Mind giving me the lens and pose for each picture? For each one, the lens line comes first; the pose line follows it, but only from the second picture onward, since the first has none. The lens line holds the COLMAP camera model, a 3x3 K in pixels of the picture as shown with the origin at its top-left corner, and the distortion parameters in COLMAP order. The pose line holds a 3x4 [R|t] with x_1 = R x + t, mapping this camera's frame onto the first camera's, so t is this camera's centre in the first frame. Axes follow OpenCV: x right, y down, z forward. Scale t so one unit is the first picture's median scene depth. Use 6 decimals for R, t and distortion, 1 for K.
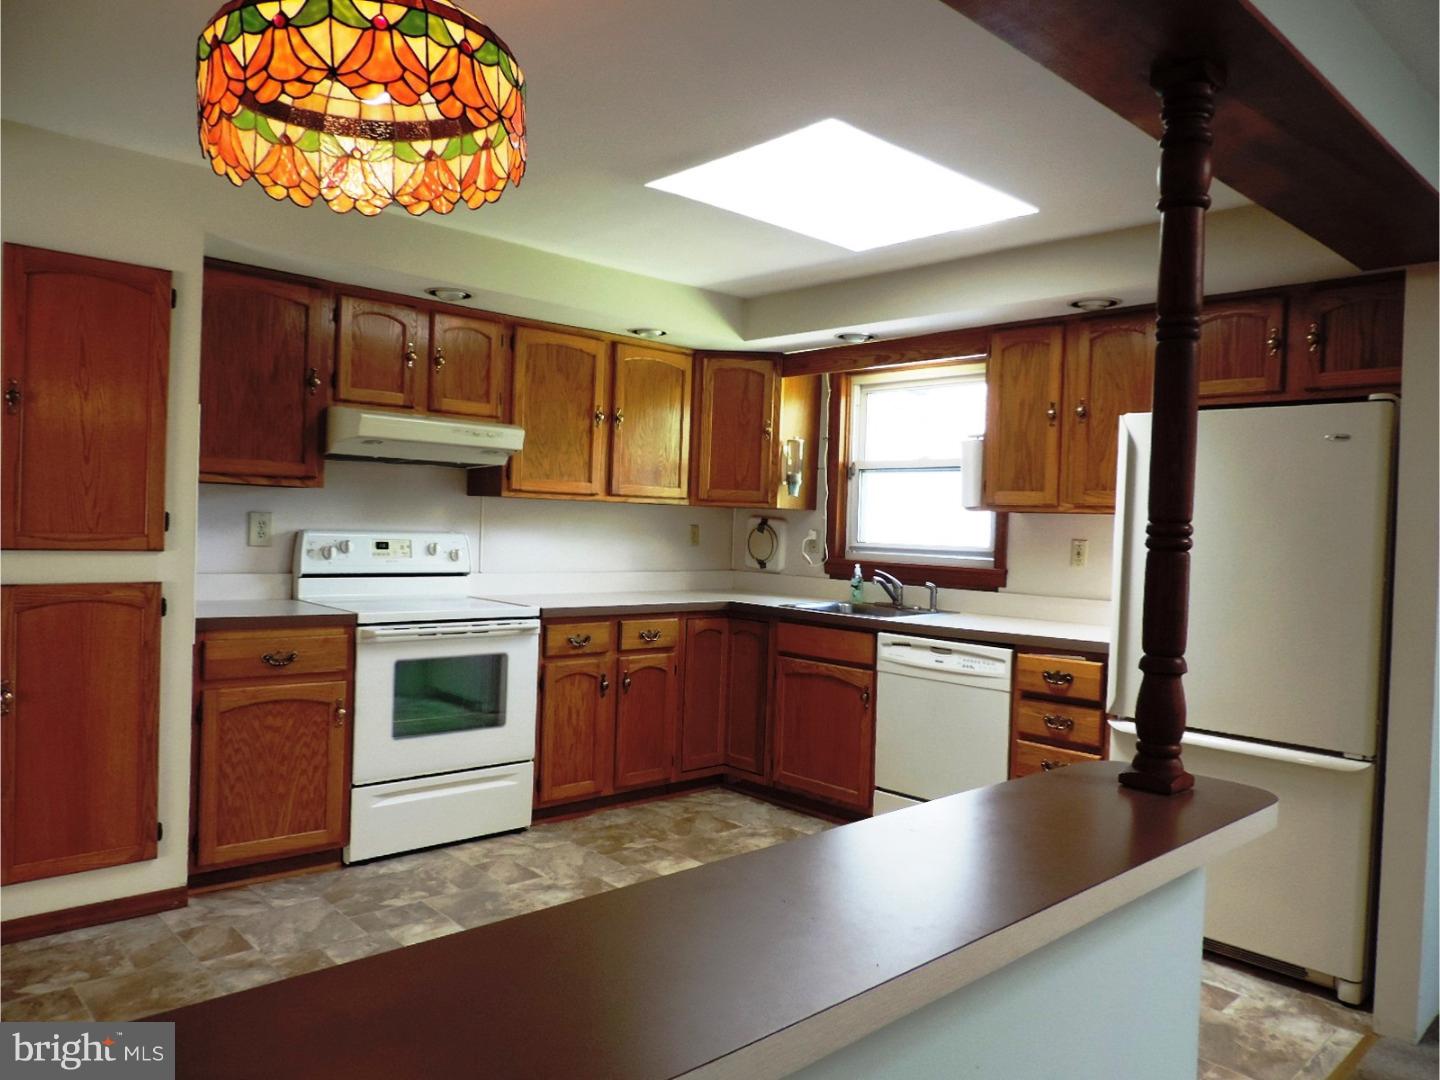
lens RADIAL K [[1024.4, 0, 721.7], [0, 1024.4, 538.4], [0, 0, 1]] dist [-0.020345, 0.002925]
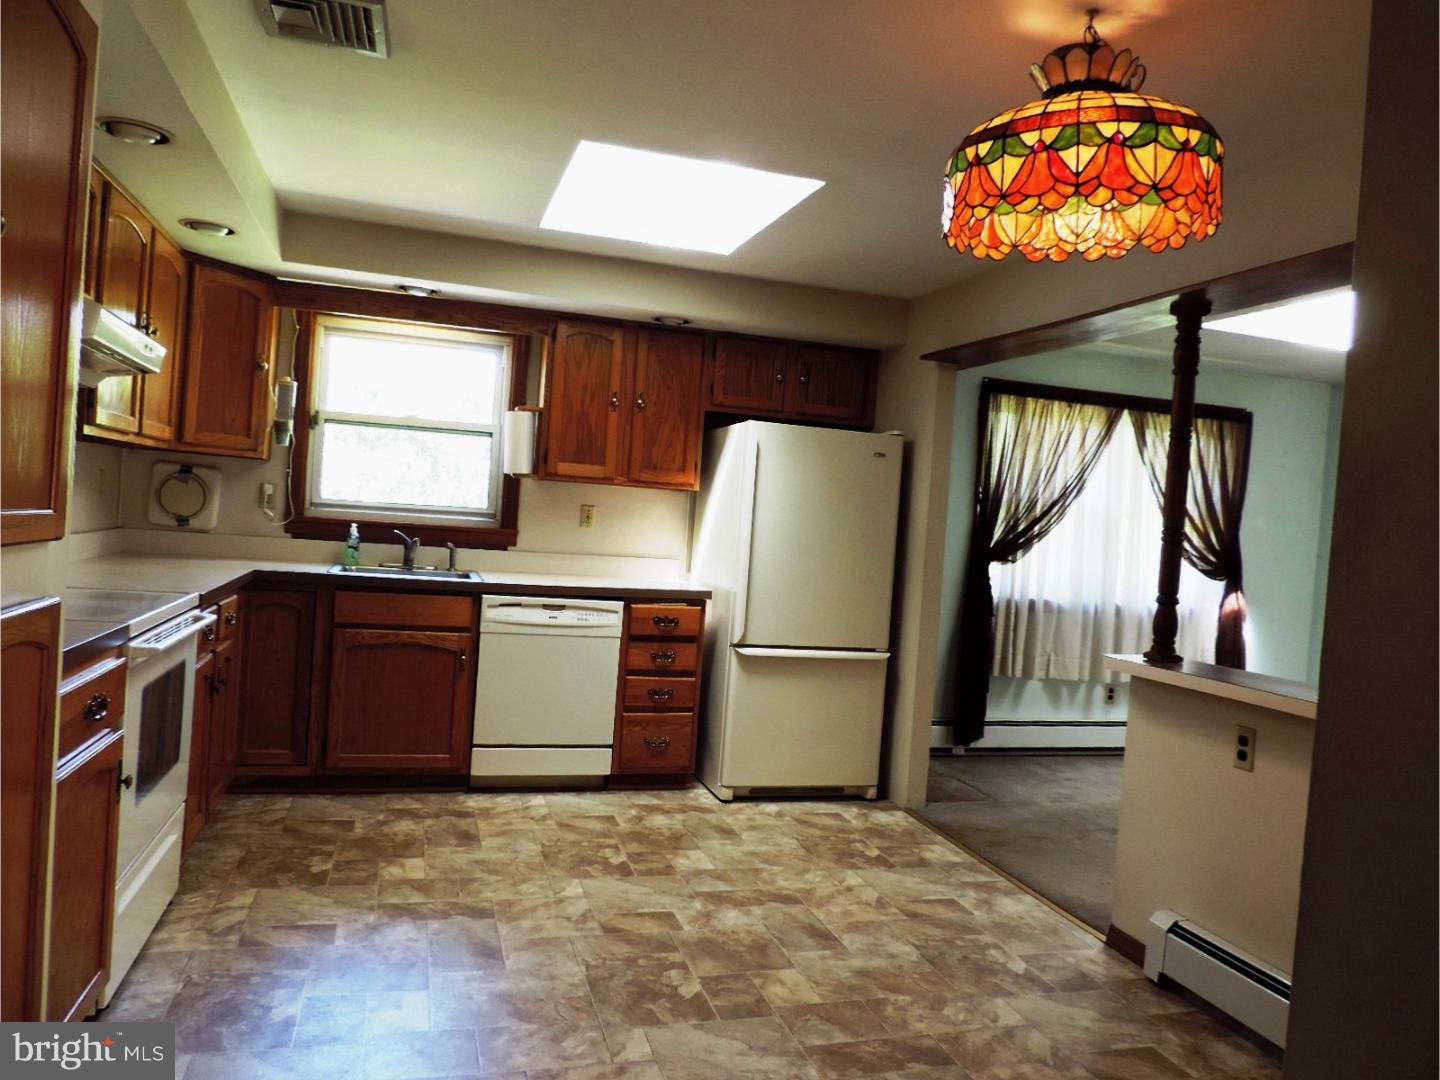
lens RADIAL K [[1024.4, 0, 723.3], [0, 1024.4, 539.5], [0, 0, 1]] dist [-0.020345, 0.002925]
pose [[0.451128, -0.022746, 0.892169, -0.652882], [-0.041182, 0.998080, 0.046270, -0.020829], [-0.891509, -0.057615, 0.449325, 0.330956]]
